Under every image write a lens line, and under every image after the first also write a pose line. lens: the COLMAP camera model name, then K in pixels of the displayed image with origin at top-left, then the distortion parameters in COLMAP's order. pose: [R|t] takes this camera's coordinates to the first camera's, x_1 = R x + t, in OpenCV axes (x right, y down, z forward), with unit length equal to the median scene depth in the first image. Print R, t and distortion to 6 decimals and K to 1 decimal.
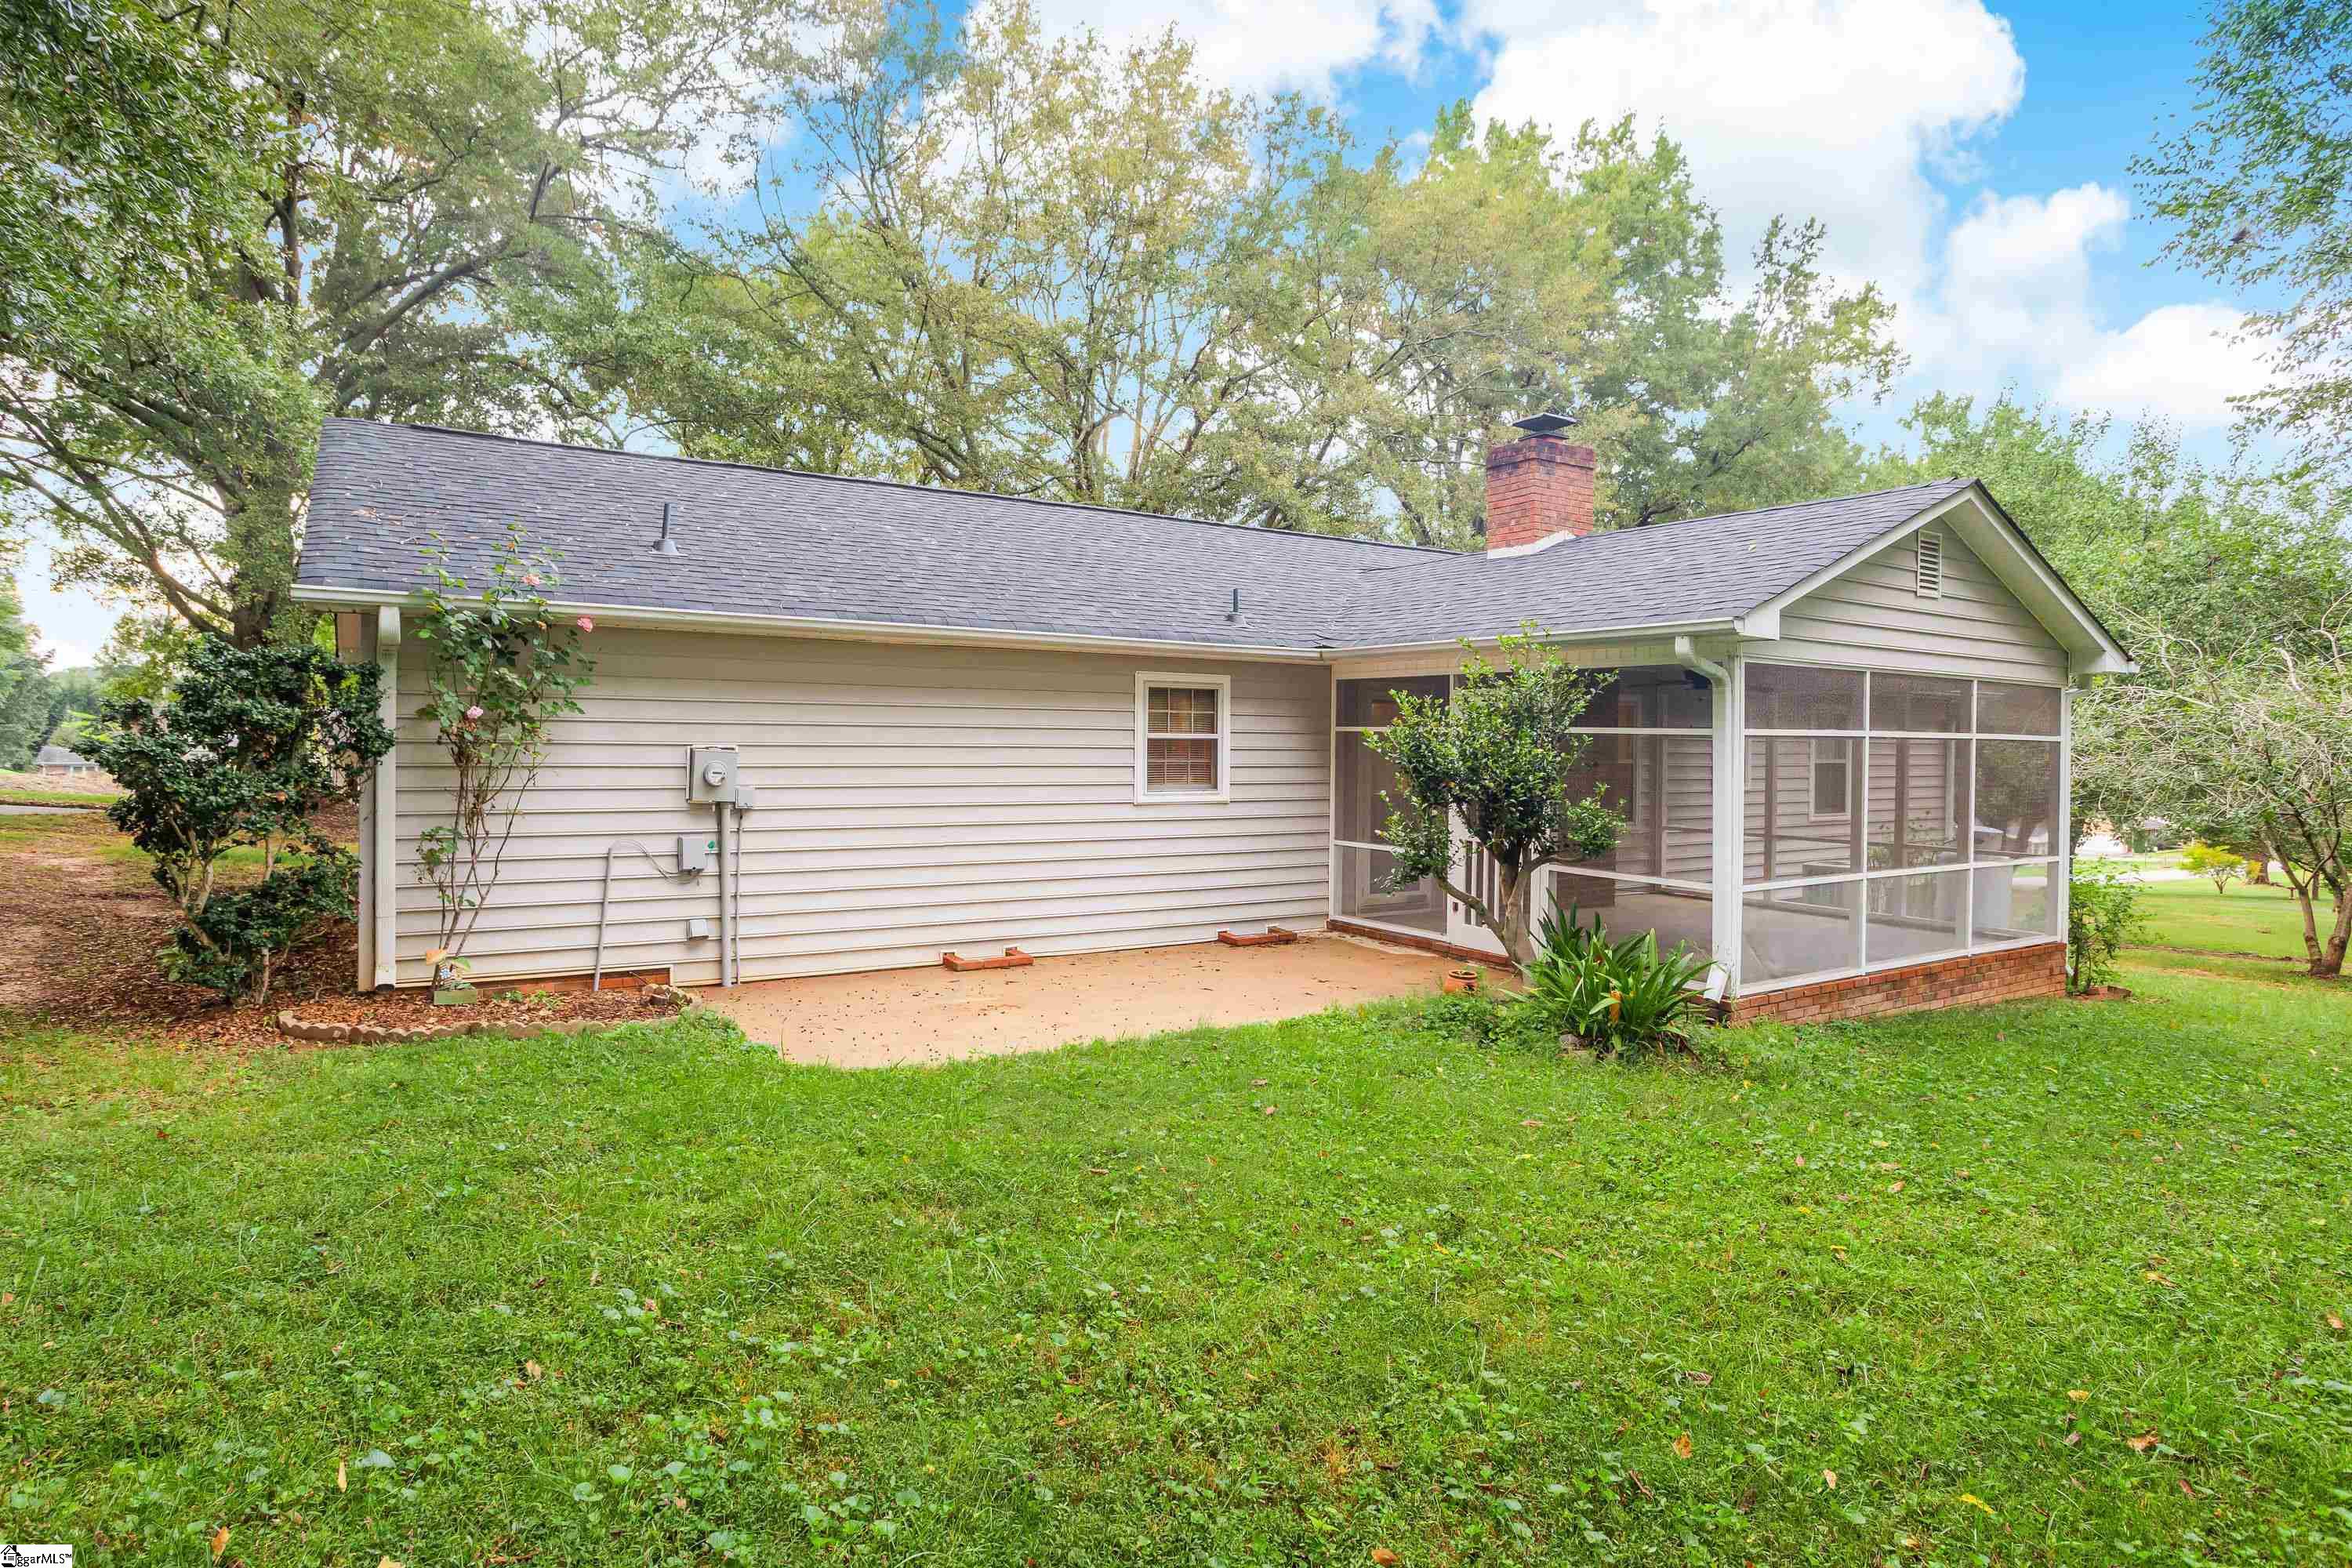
lens RADIAL K [[1134.0, 0, 1180.0], [0, 1134.0, 777.2], [0, 0, 1]] dist [-0.037814, 0.018972]
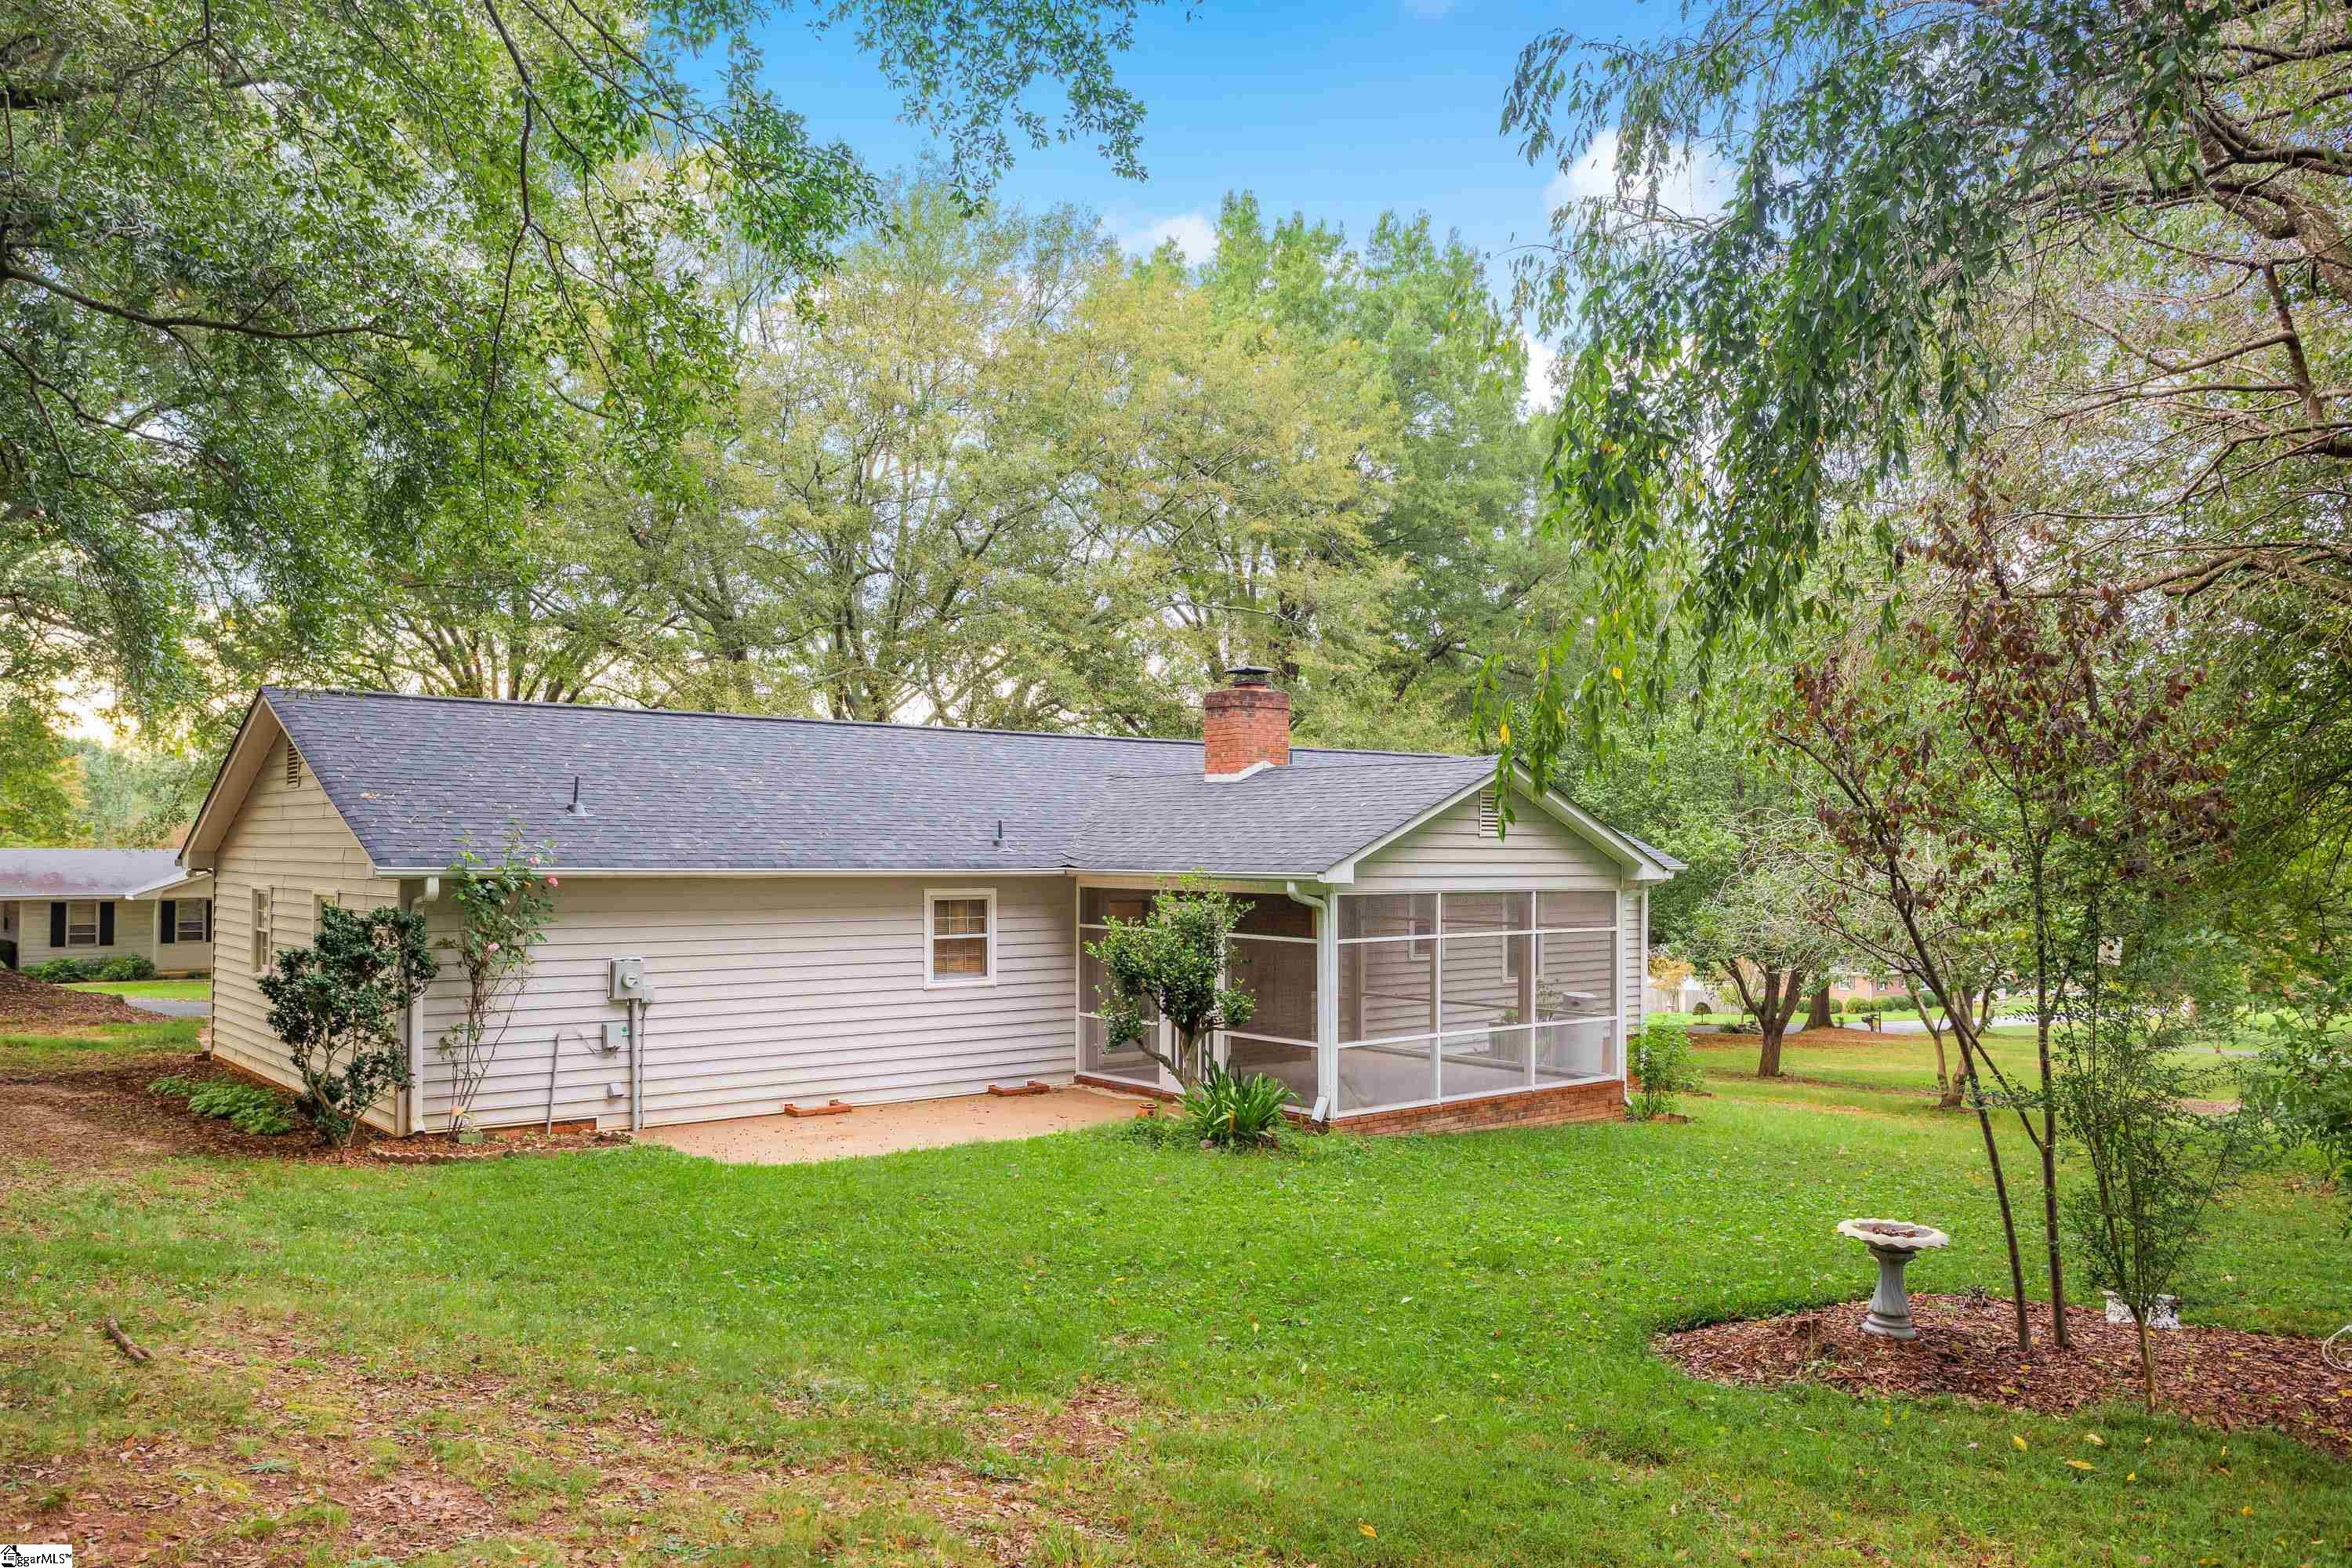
lens RADIAL K [[1628.1, 0, 1138.4], [0, 1628.1, 840.0], [0, 0, 1]] dist [-0.002339, 0.001072]
pose [[0.992284, -0.005212, 0.123876, -0.031415], [0.008965, 0.999517, -0.029756, -0.108851], [-0.123661, 0.030636, 0.991851, -1.088260]]
